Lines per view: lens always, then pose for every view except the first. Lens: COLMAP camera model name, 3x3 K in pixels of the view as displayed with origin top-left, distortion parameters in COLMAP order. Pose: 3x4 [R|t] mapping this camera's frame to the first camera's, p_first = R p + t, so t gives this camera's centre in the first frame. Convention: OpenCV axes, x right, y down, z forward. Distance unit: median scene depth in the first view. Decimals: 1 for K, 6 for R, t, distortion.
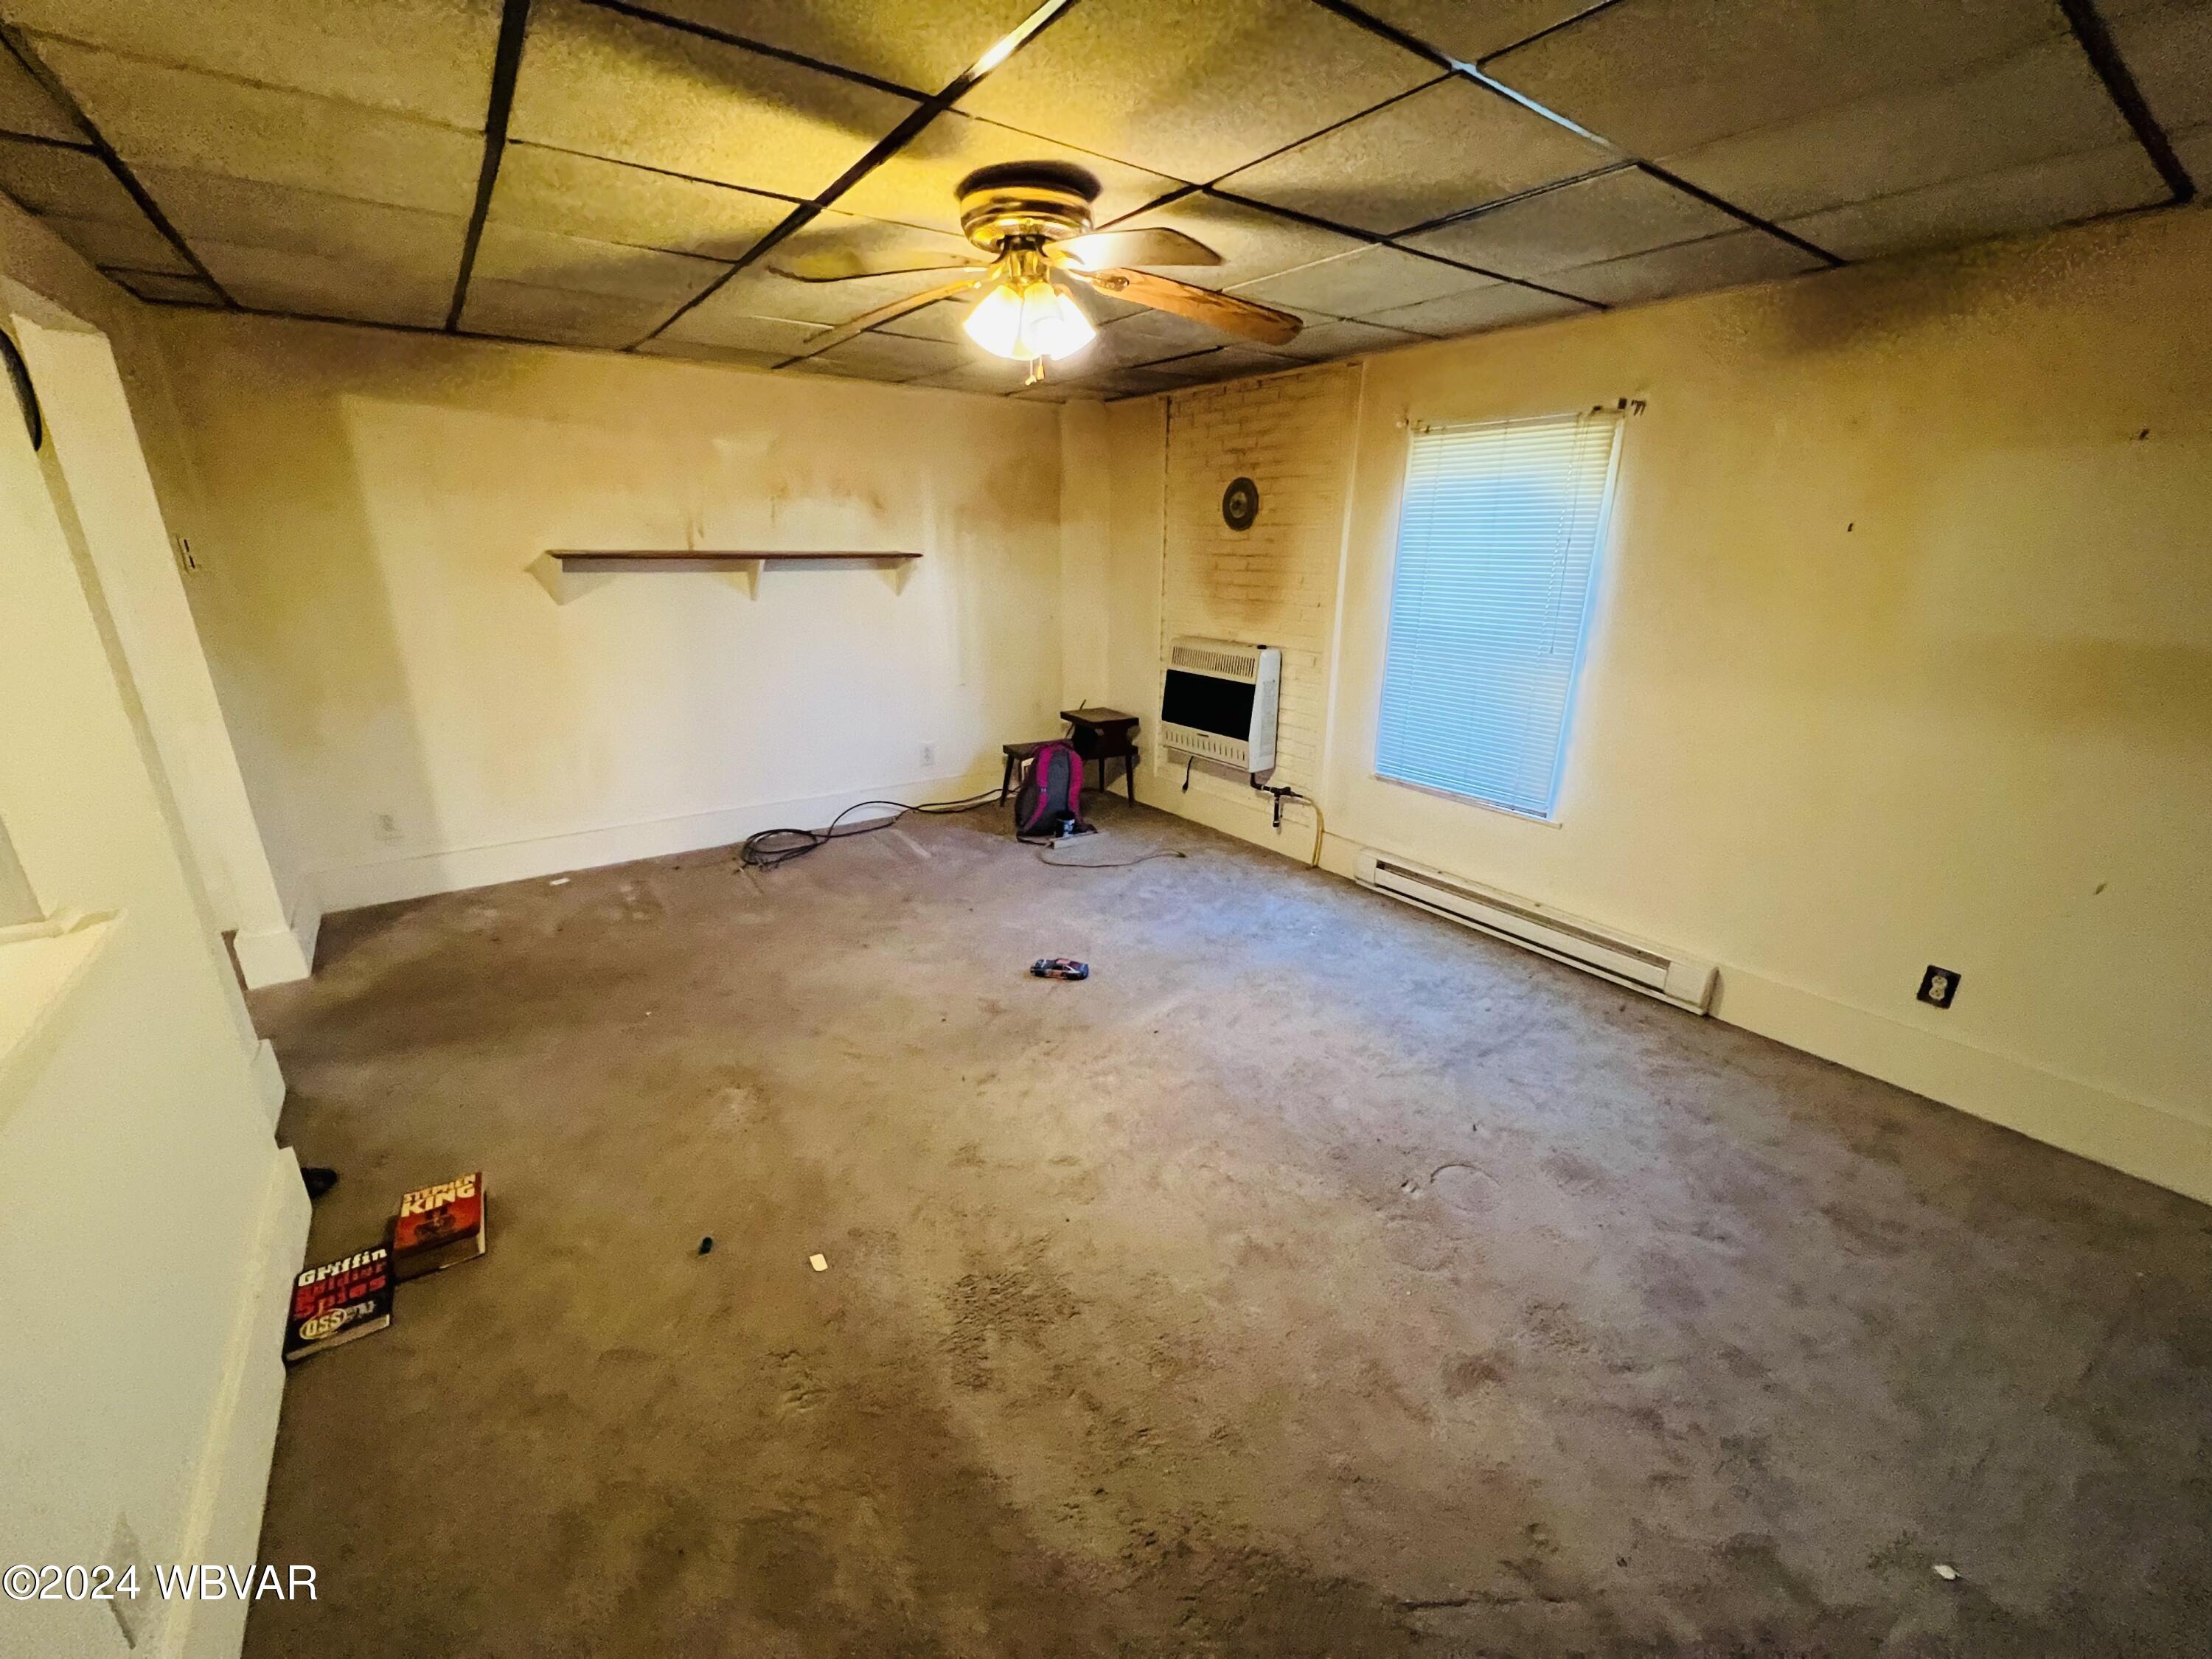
lens RADIAL K [[878.6, 0, 1098.6], [0, 878.6, 838.1], [0, 0, 1]] dist [-0.003427, -0.000098]
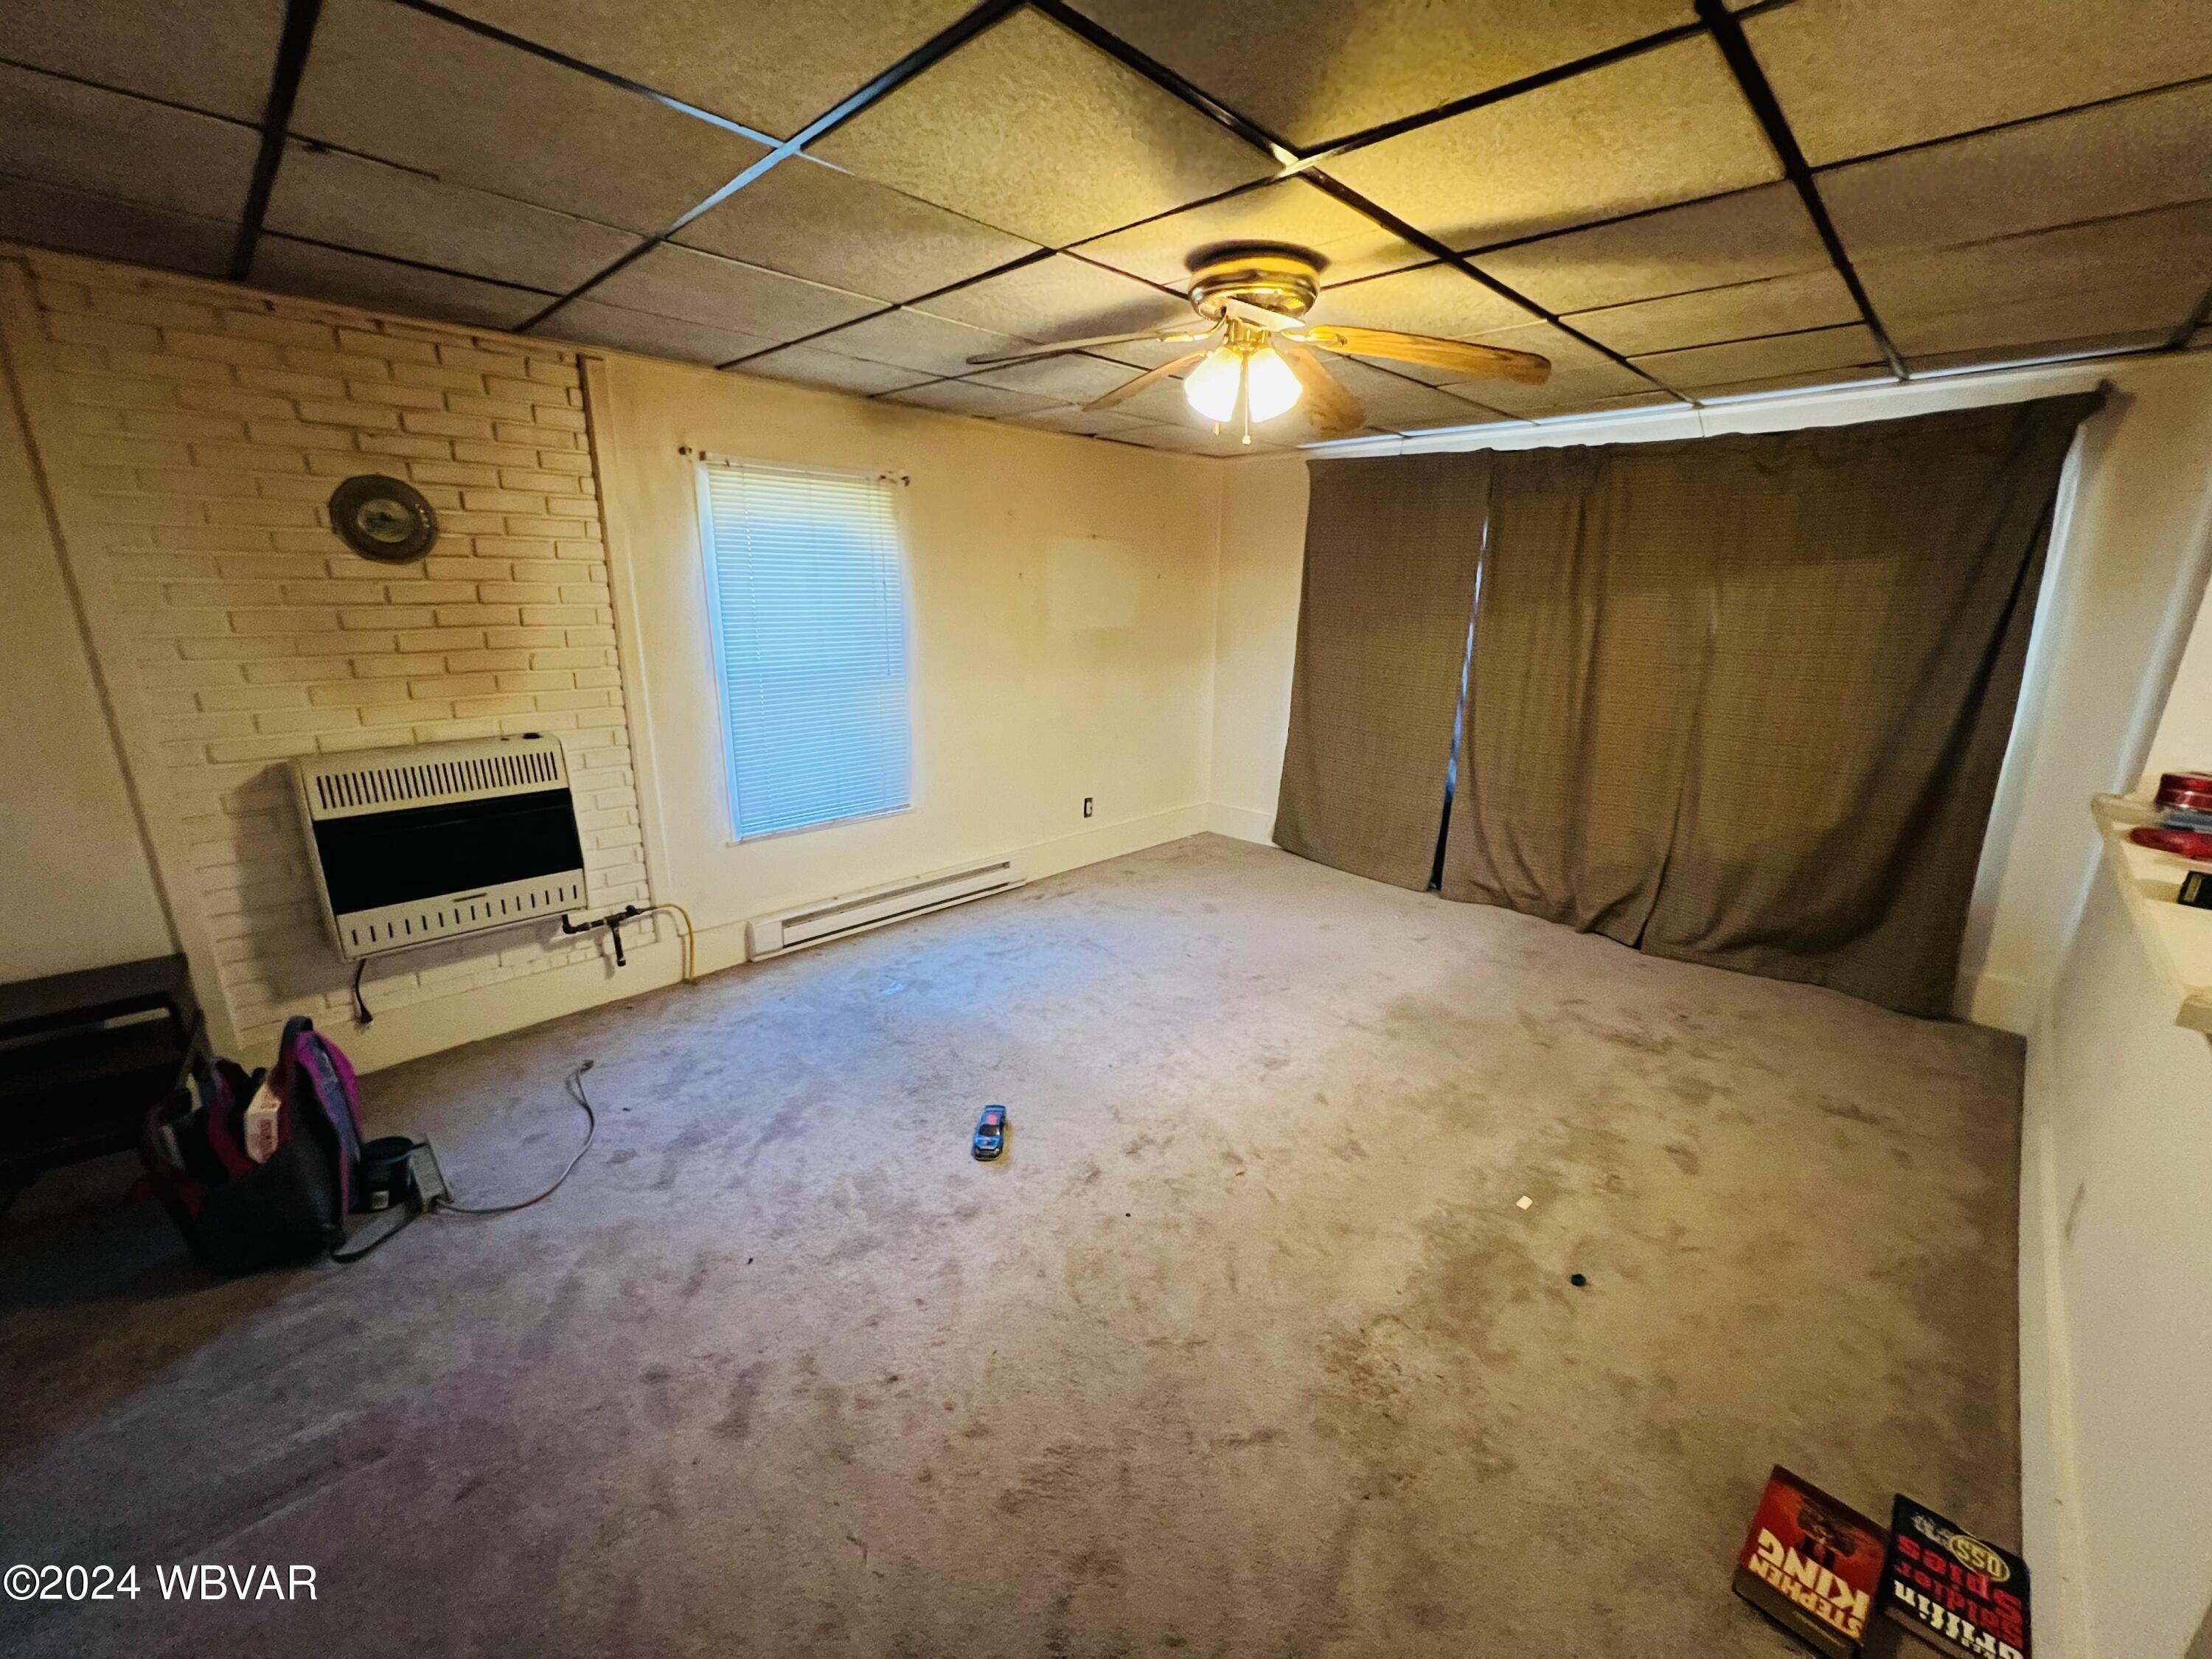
lens RADIAL K [[878.6, 0, 1100.0], [0, 878.6, 839.1], [0, 0, 1]] dist [-0.003427, -0.000098]
pose [[-0.159267, -0.287567, 0.944425, -0.546923], [0.301444, 0.896784, 0.323896, -0.233740], [-0.940088, 0.336278, -0.056143, 0.653634]]
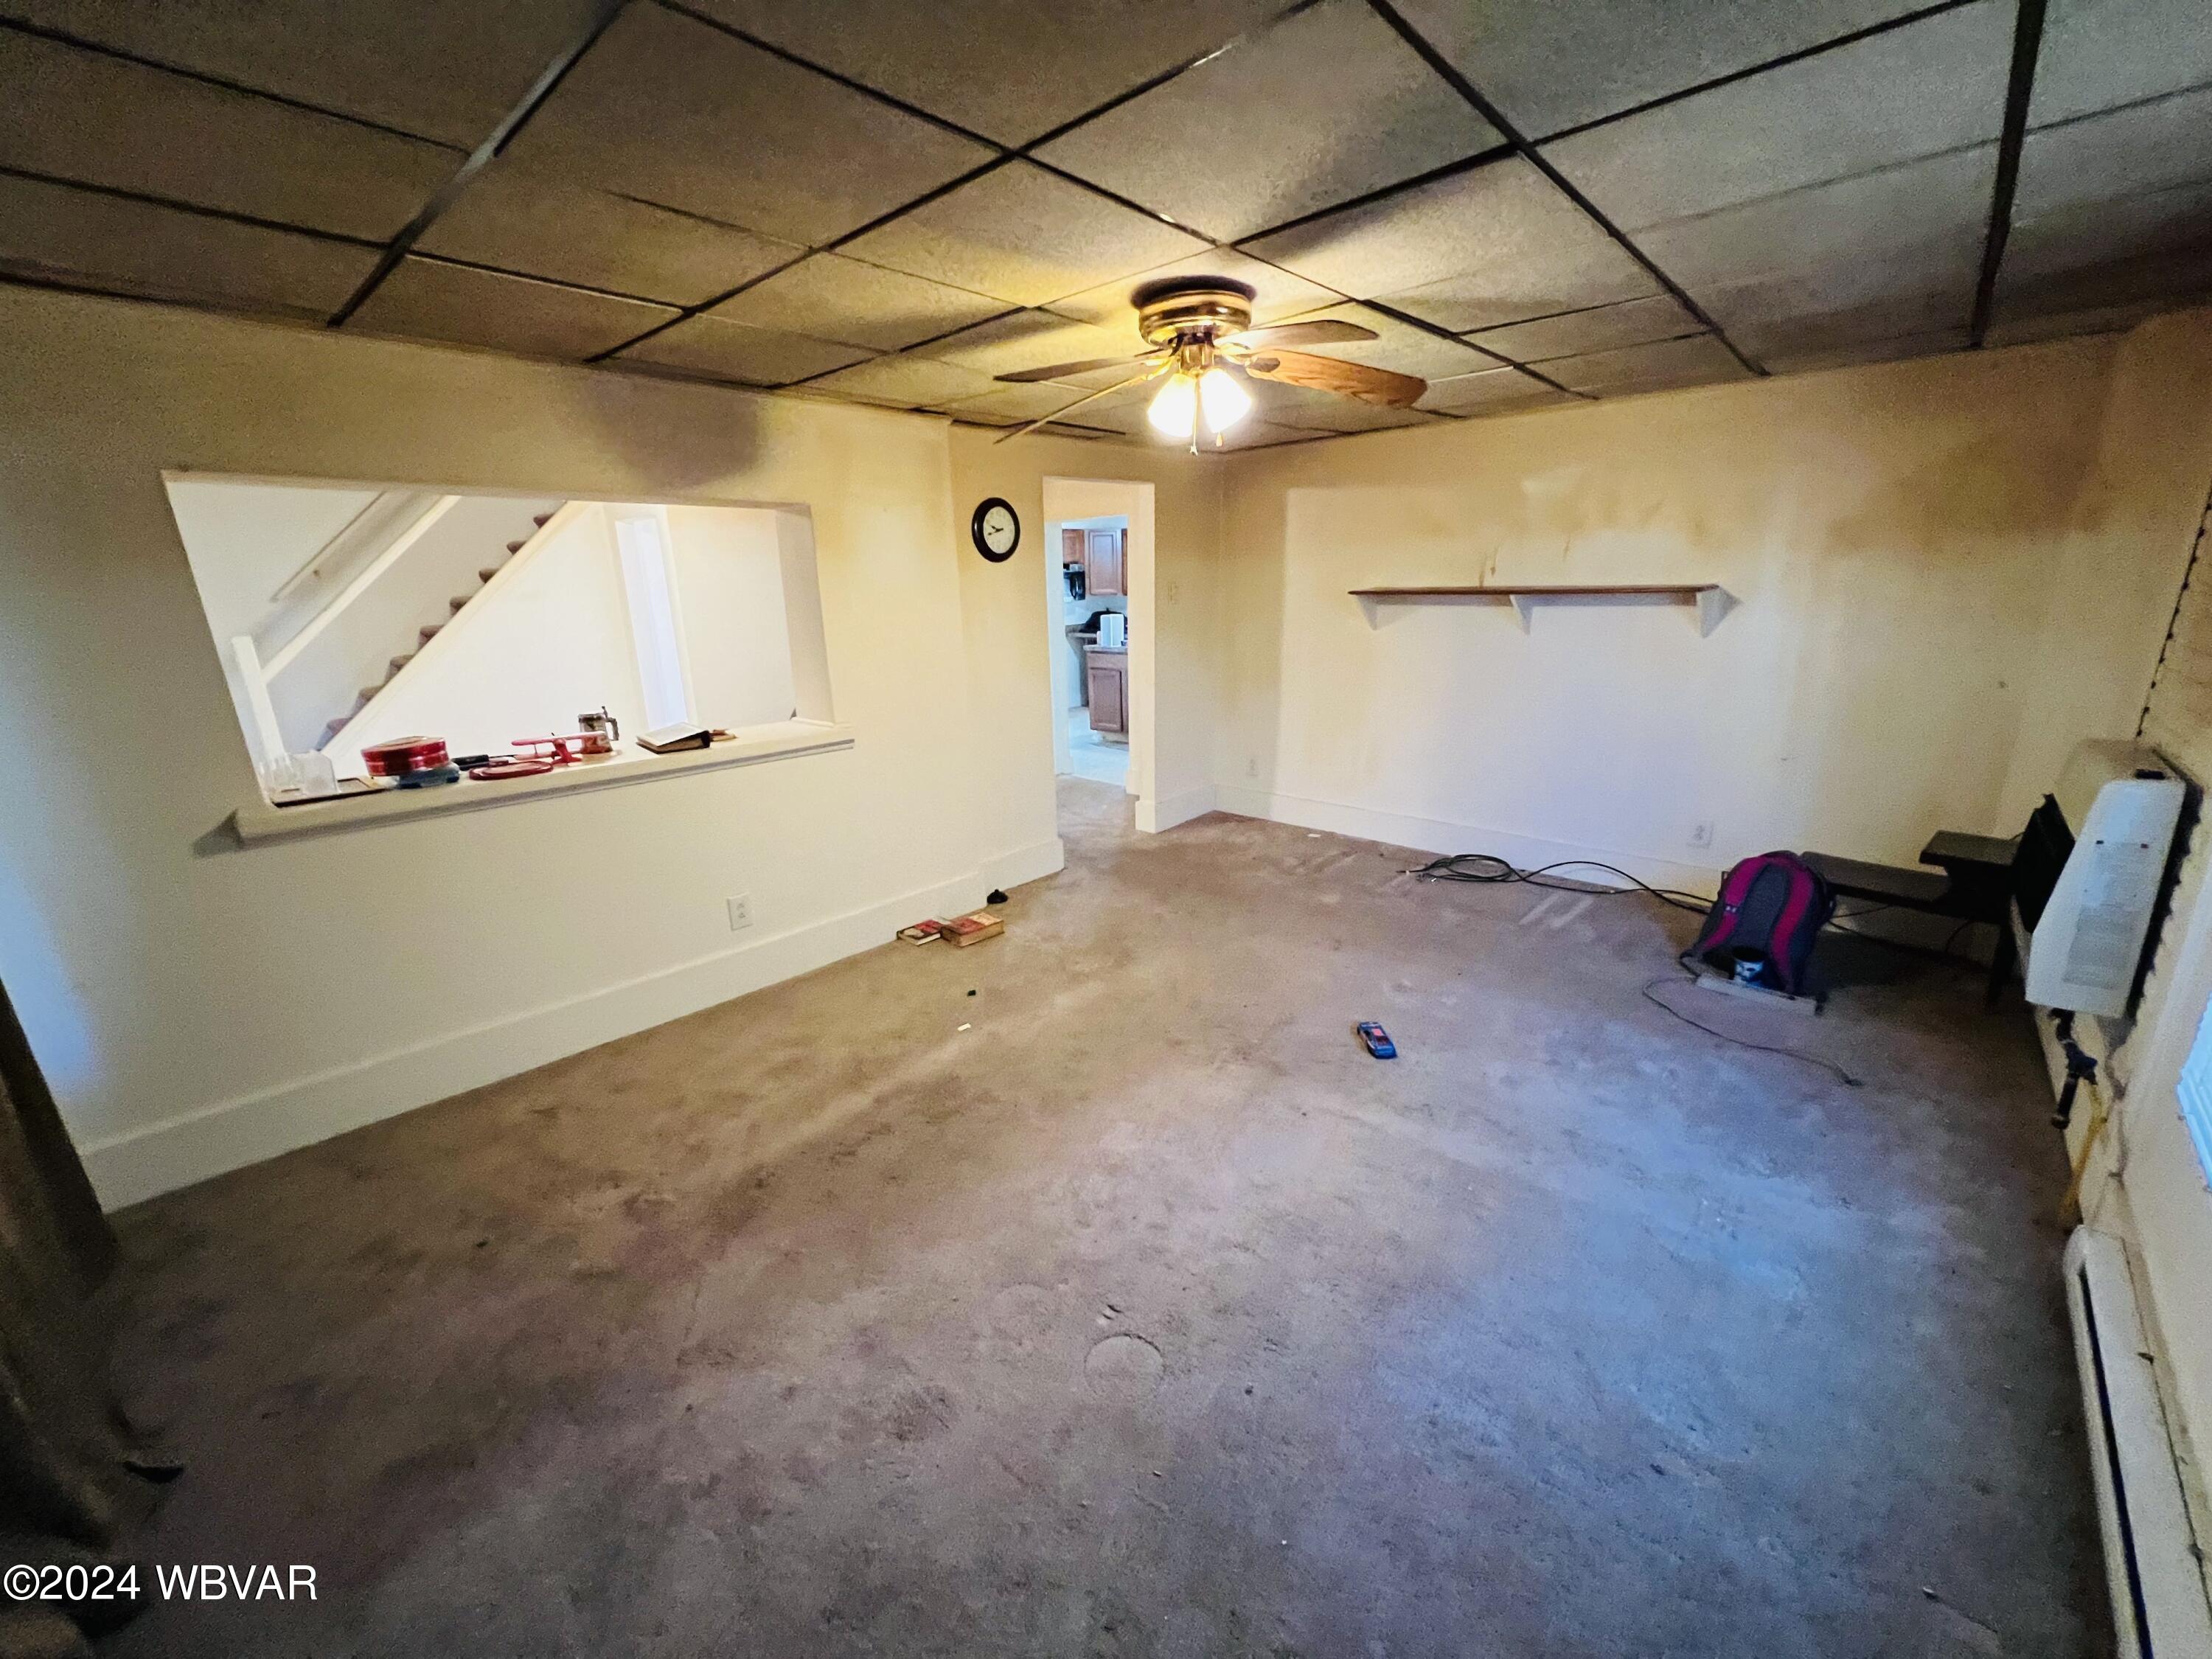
lens RADIAL K [[878.6, 0, 1098.9], [0, 878.6, 826.9], [0, 0, 1]] dist [-0.003427, -0.000098]
pose [[0.187785, 0.250161, -0.949819, 0.540826], [-0.284870, 0.939329, 0.191078, -0.114907], [0.939992, 0.234693, 0.247656, 0.338678]]
